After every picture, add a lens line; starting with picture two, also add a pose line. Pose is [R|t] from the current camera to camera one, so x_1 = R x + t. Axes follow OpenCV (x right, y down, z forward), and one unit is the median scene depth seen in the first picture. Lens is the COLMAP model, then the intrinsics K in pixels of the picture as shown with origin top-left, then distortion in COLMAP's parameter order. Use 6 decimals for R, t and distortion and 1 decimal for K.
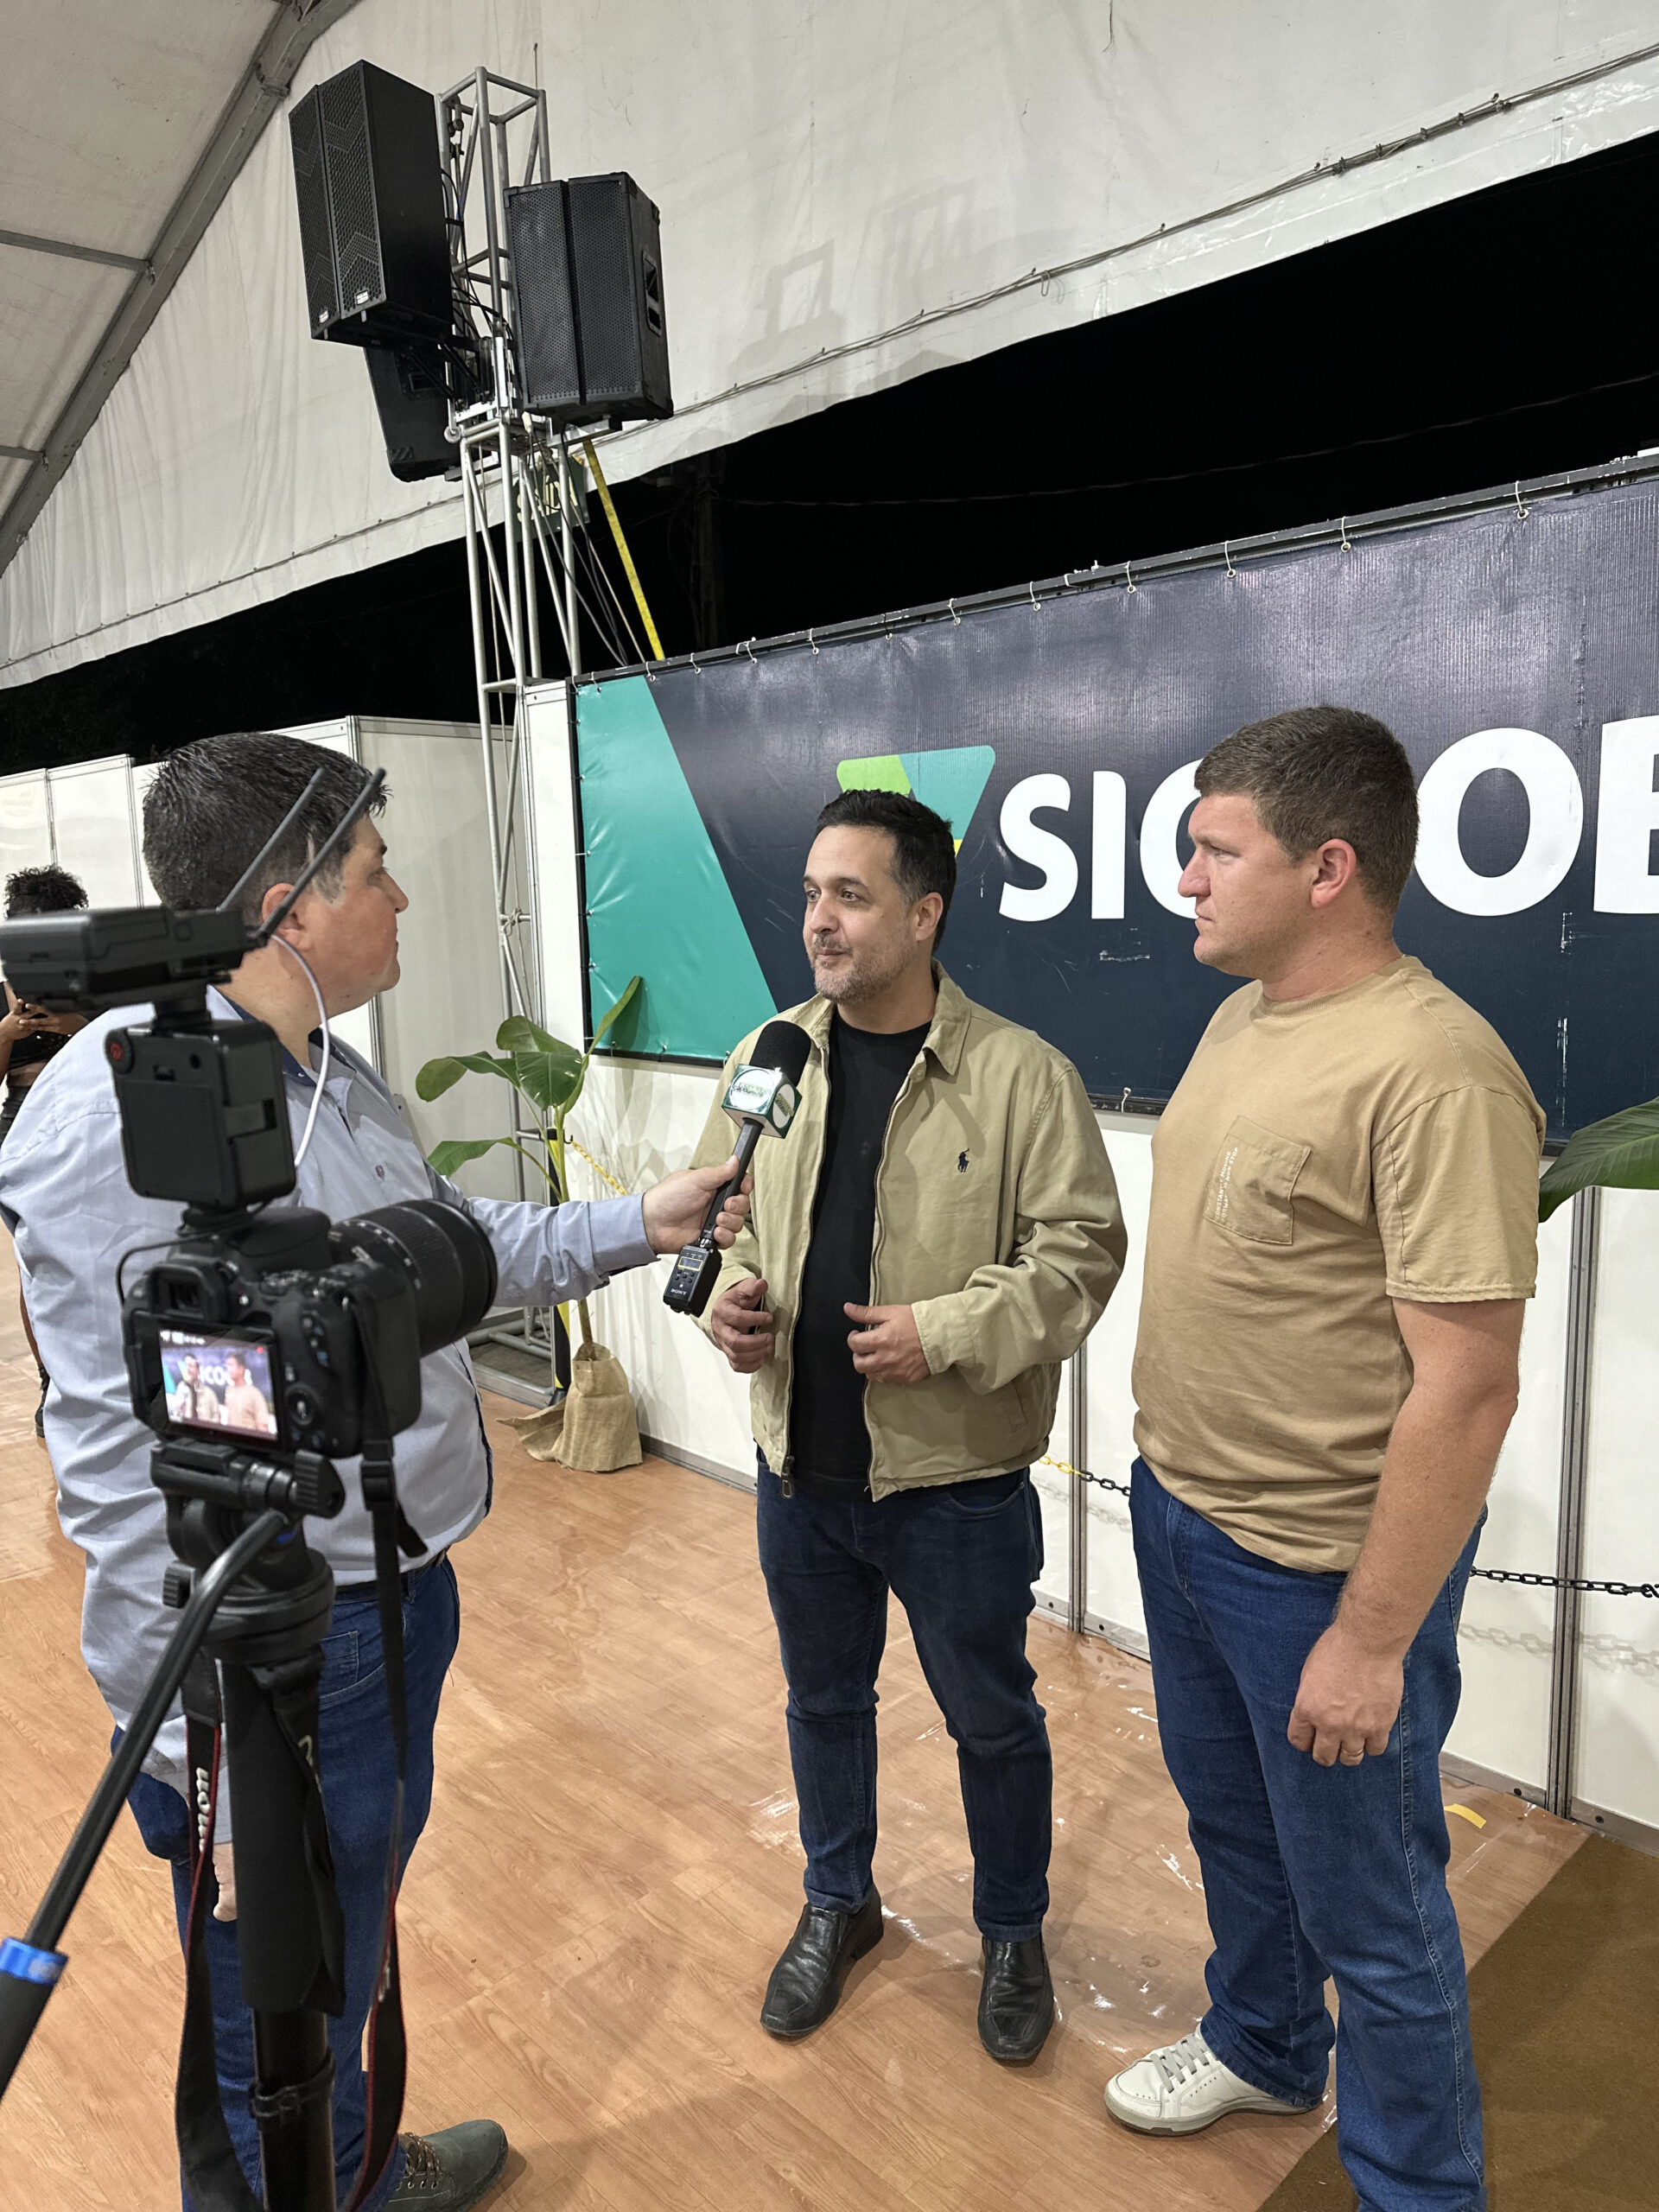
lens RADIAL K [[1568.7, 0, 820.9], [0, 1568.7, 1126.2], [0, 0, 1]] dist [0.038086, -0.033750]
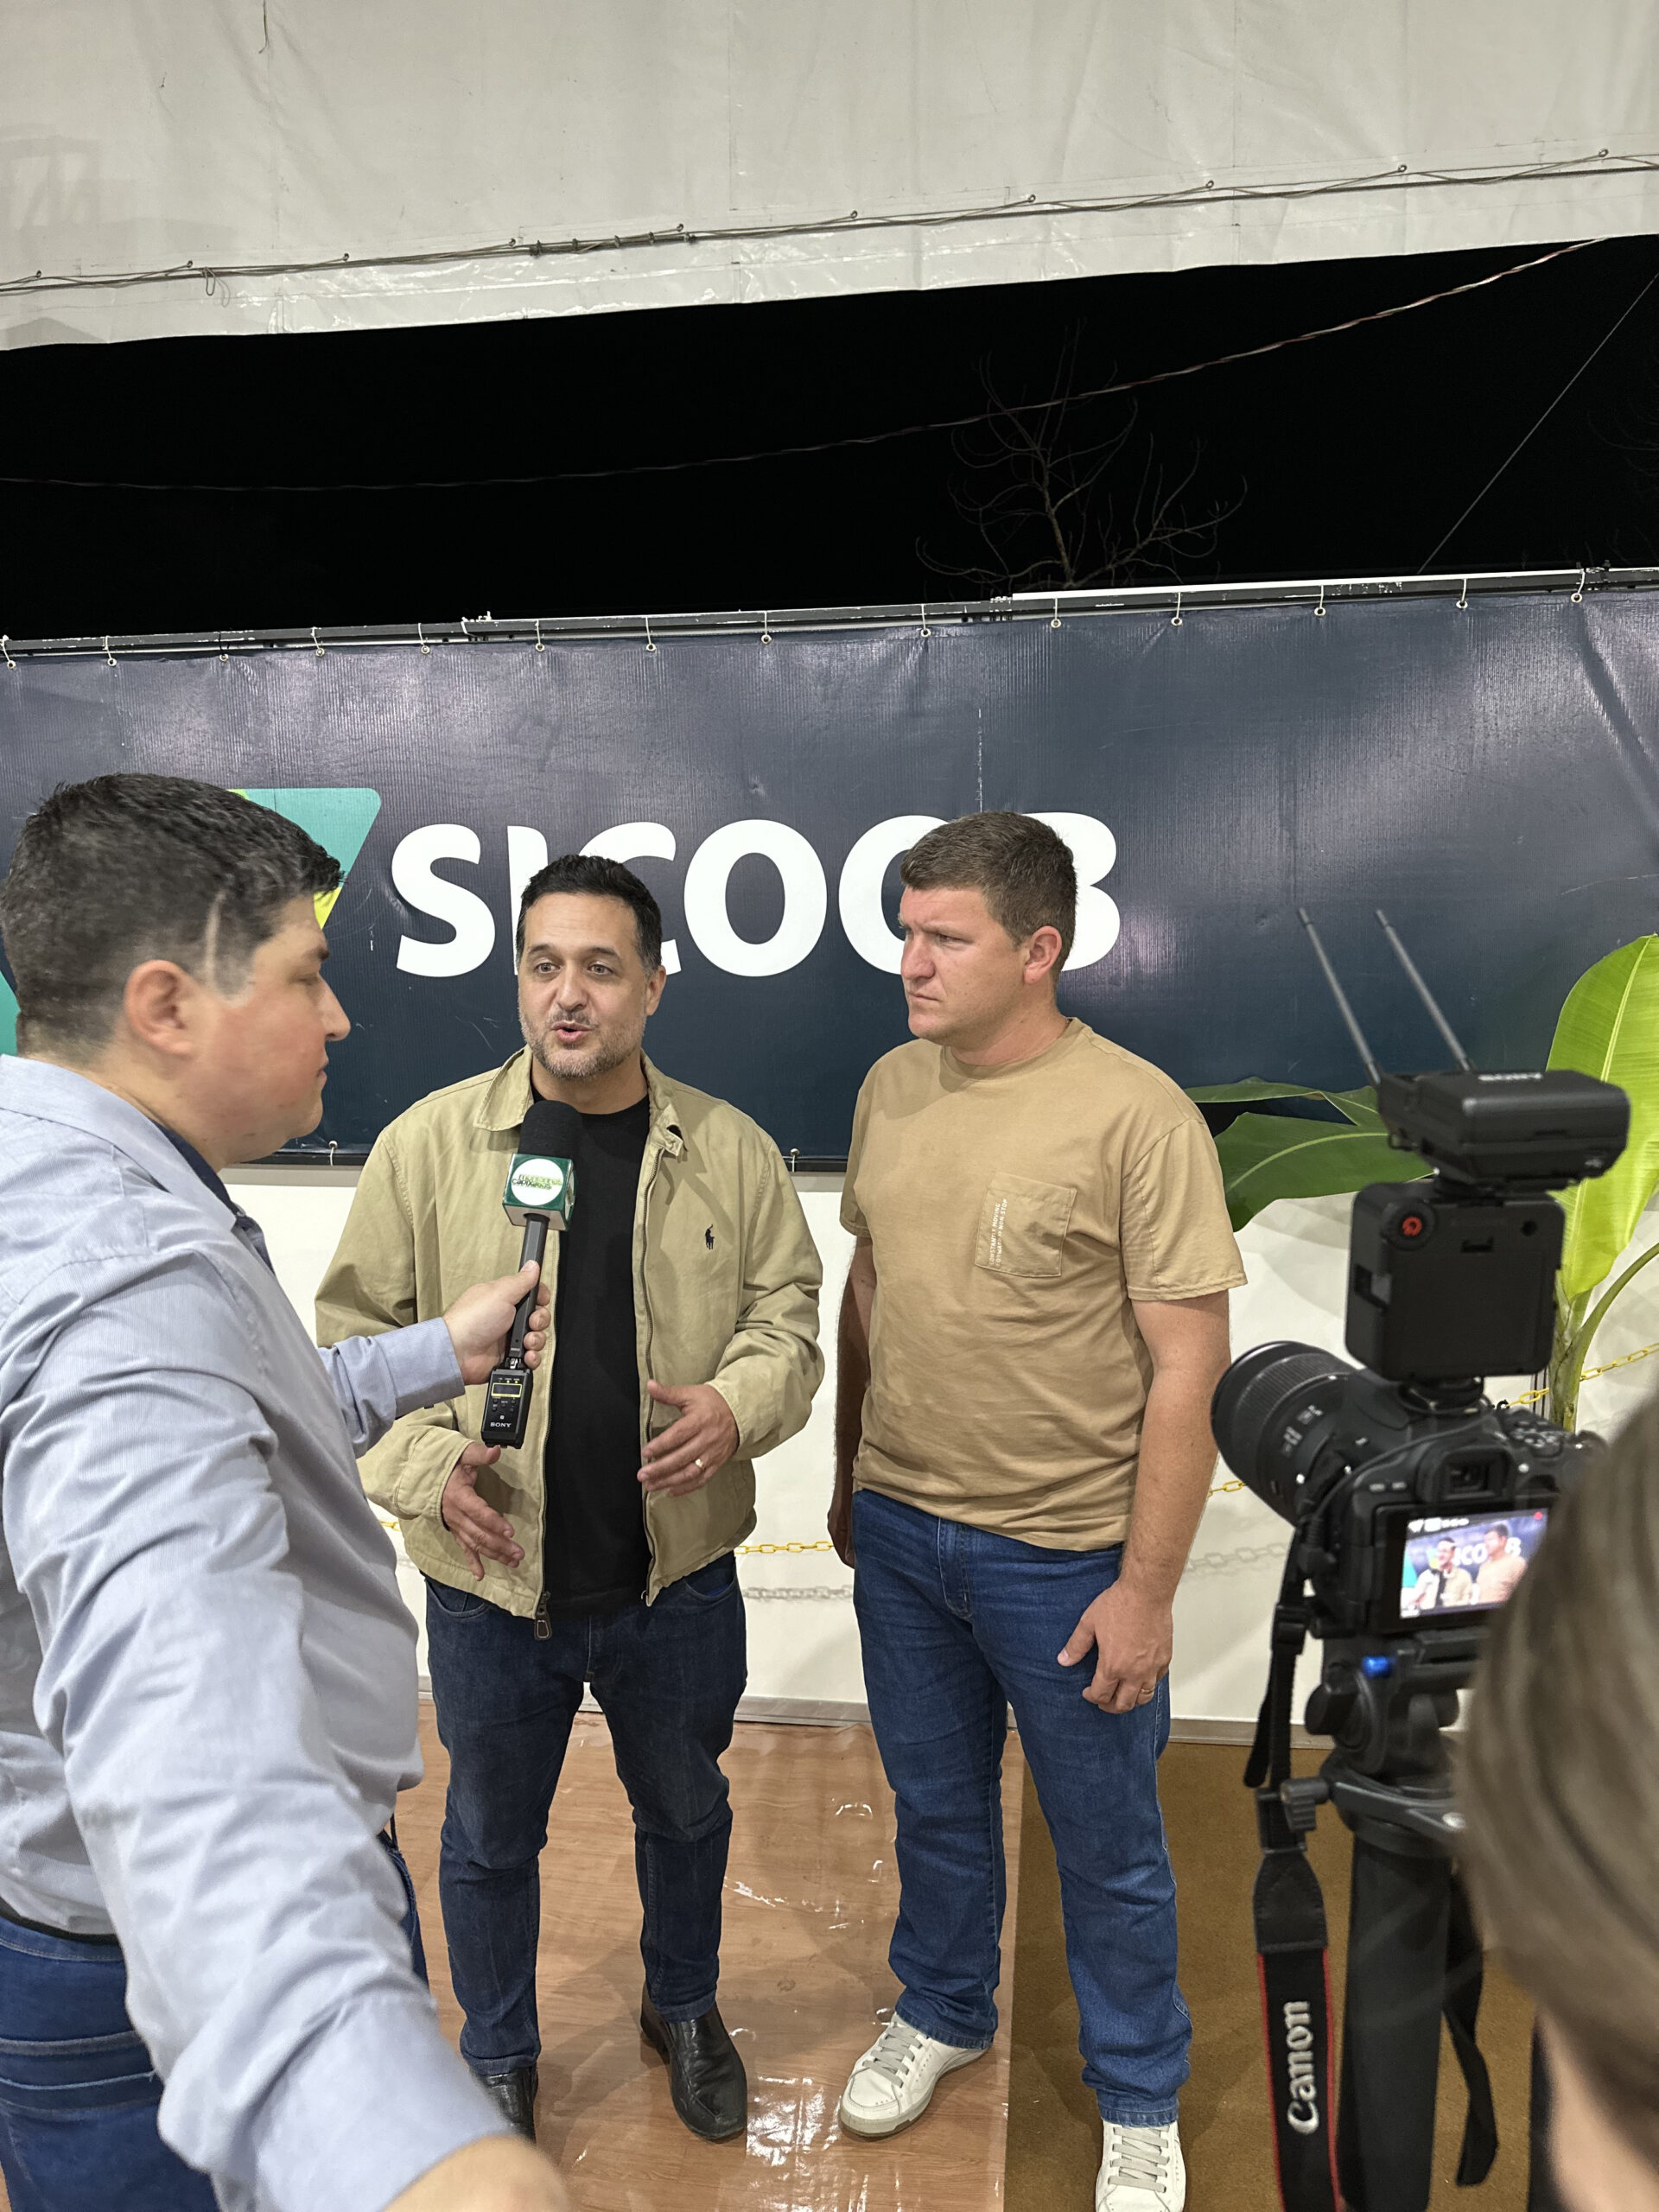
lens RADIAL K [[1568.7, 0, 838.7], [0, 1568.7, 1133.7], [0, 0, 1]] dist [0.038086, -0.033750]
pose [[0.793878, -0.074204, 0.603532, -0.262284], [0.083080, 0.996455, 0.013232, -0.029208], [-0.602374, 0.039637, 0.797229, 0.098014]]
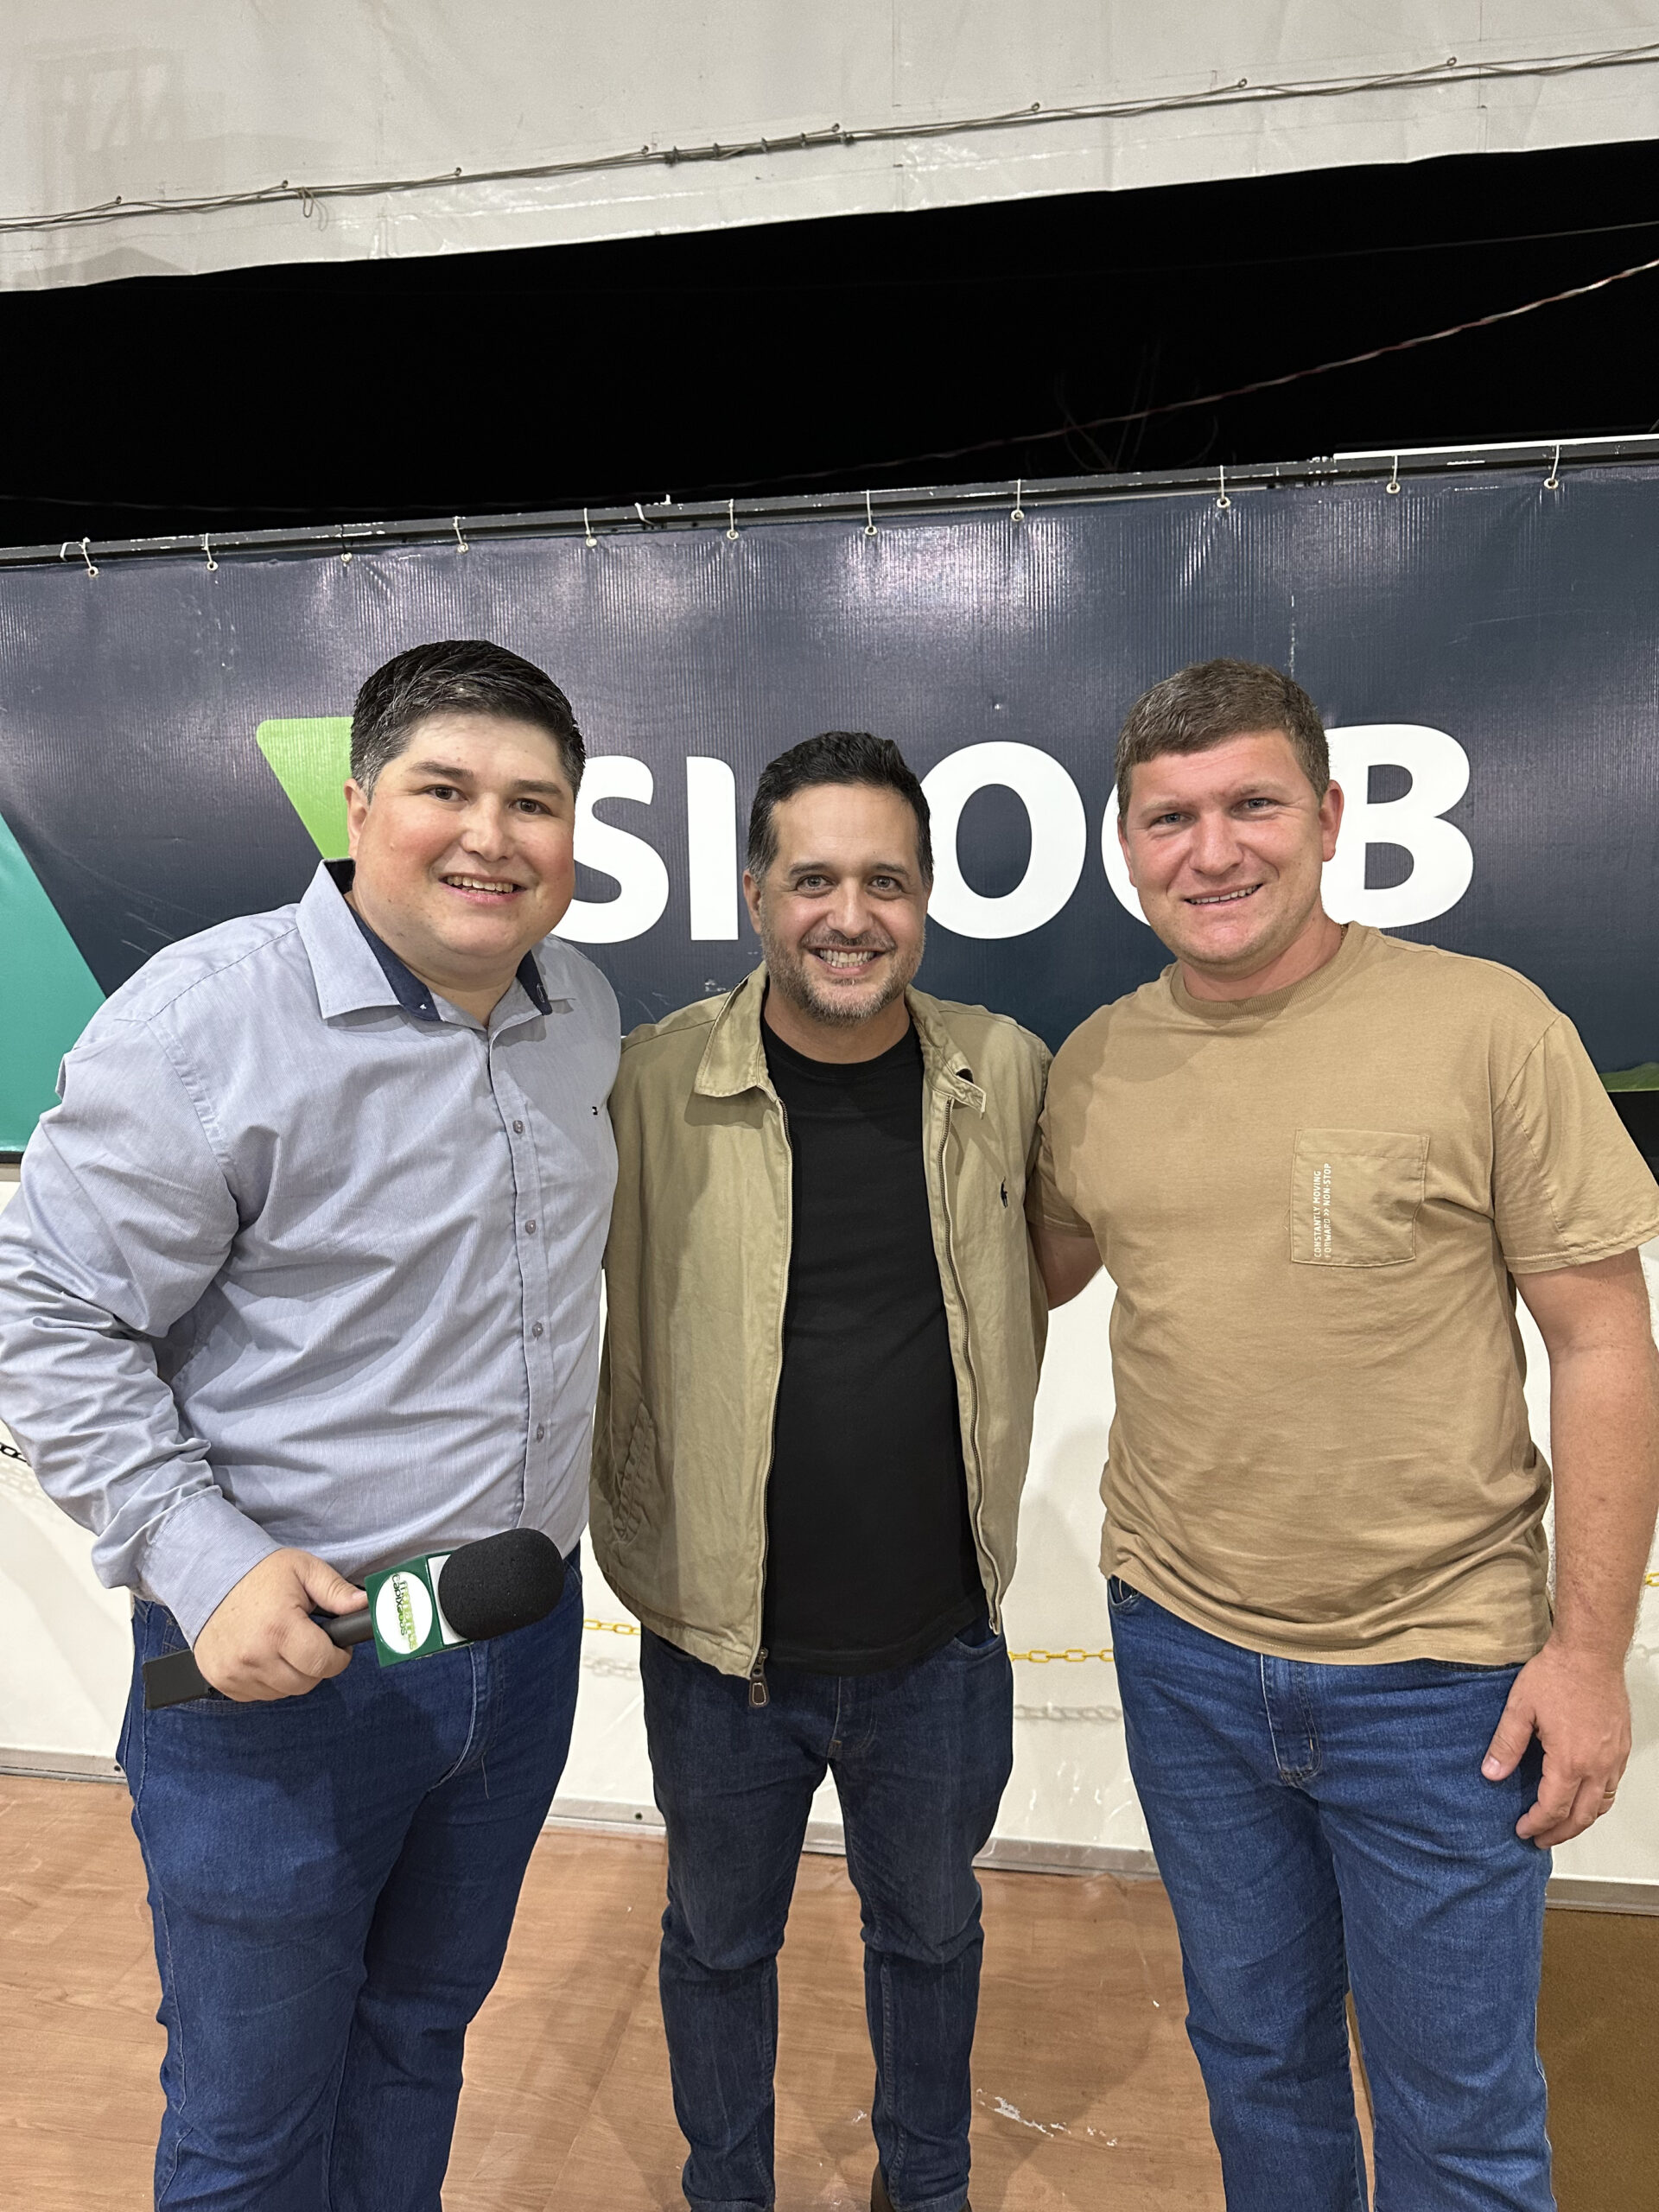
lens RADIAL K [[1568.7, 0, 845.2], [0, 1568.7, 1157.7], [0, 0, 1]] dist [0.038086, -0.033750]
pose [[0.806889, -0.061679, 0.587474, -0.241140], [0.079751, 0.996803, -0.004882, -0.009966], [-0.585295, 0.050791, 0.809228, 0.305140]]
